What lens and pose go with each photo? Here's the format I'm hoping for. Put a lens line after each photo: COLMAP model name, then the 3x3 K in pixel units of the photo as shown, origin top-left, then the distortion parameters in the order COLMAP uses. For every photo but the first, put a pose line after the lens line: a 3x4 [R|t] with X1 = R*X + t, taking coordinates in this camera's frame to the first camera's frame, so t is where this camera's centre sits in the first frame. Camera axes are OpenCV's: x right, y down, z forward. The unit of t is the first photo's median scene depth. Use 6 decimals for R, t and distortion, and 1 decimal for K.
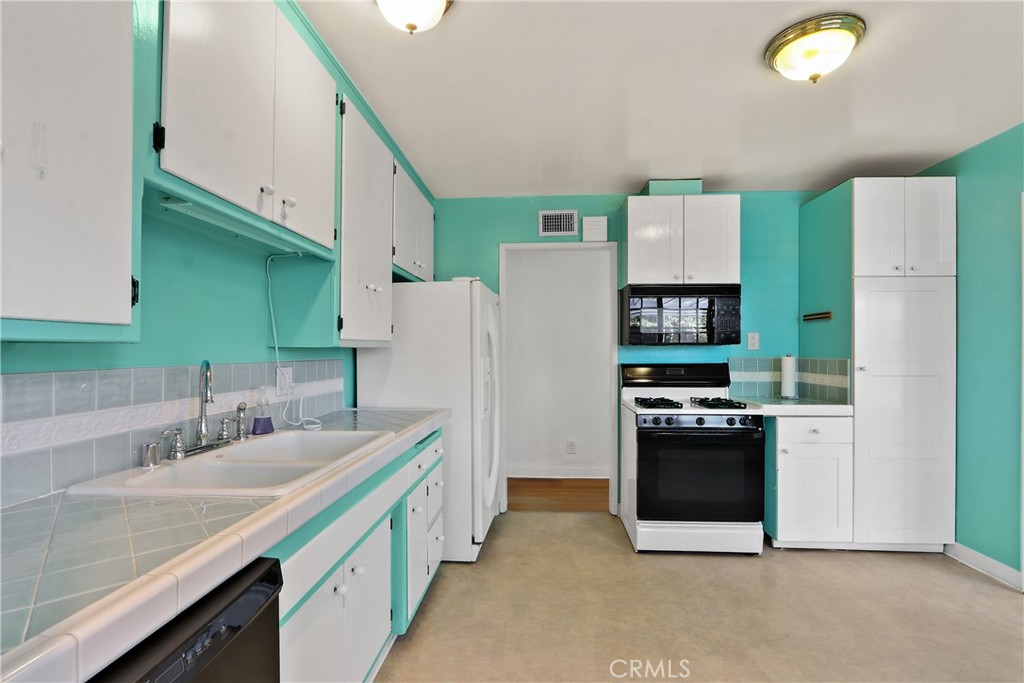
lens RADIAL K [[478.9, 0, 518.9], [0, 478.9, 351.5], [0, 0, 1]] dist [-0.011397, 0.000787]
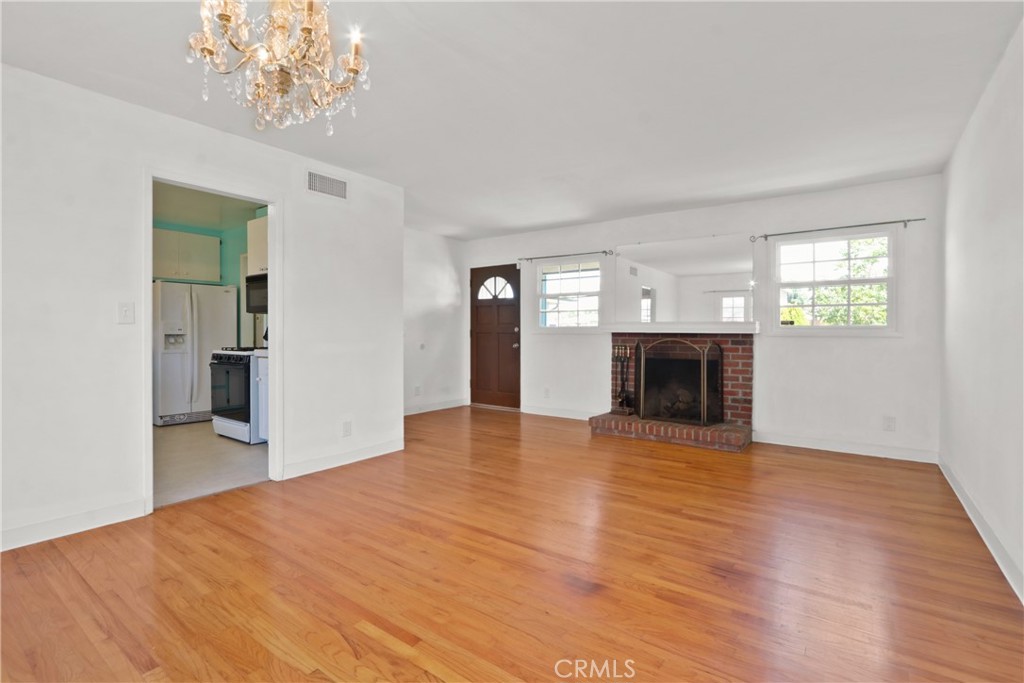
lens RADIAL K [[478.9, 0, 511.8], [0, 478.9, 334.6], [0, 0, 1]] dist [-0.011397, 0.000787]
pose [[0.834885, 0.003317, -0.550414, 2.102305], [-0.000272, 0.999984, 0.005613, 0.054700], [0.550424, -0.004537, 0.834873, 0.166246]]
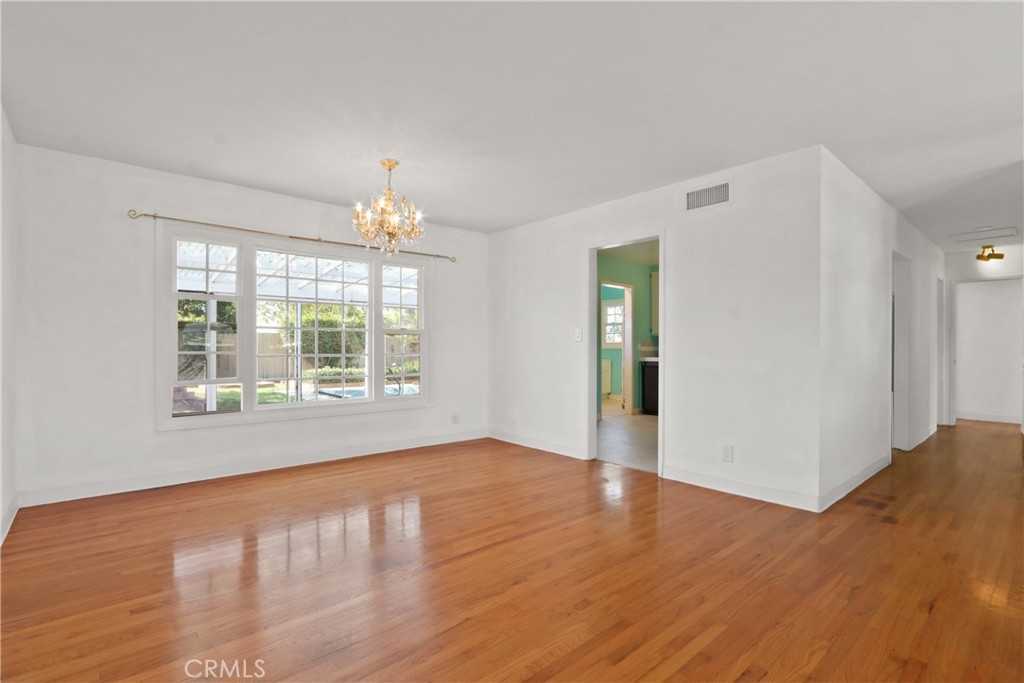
lens RADIAL K [[478.9, 0, 509.6], [0, 478.9, 345.0], [0, 0, 1]] dist [-0.011397, 0.000787]
pose [[-0.715319, -0.006017, -0.698772, 2.225140], [-0.007170, 0.999973, -0.001271, 0.055162], [0.698762, 0.004100, -0.715343, 1.517166]]
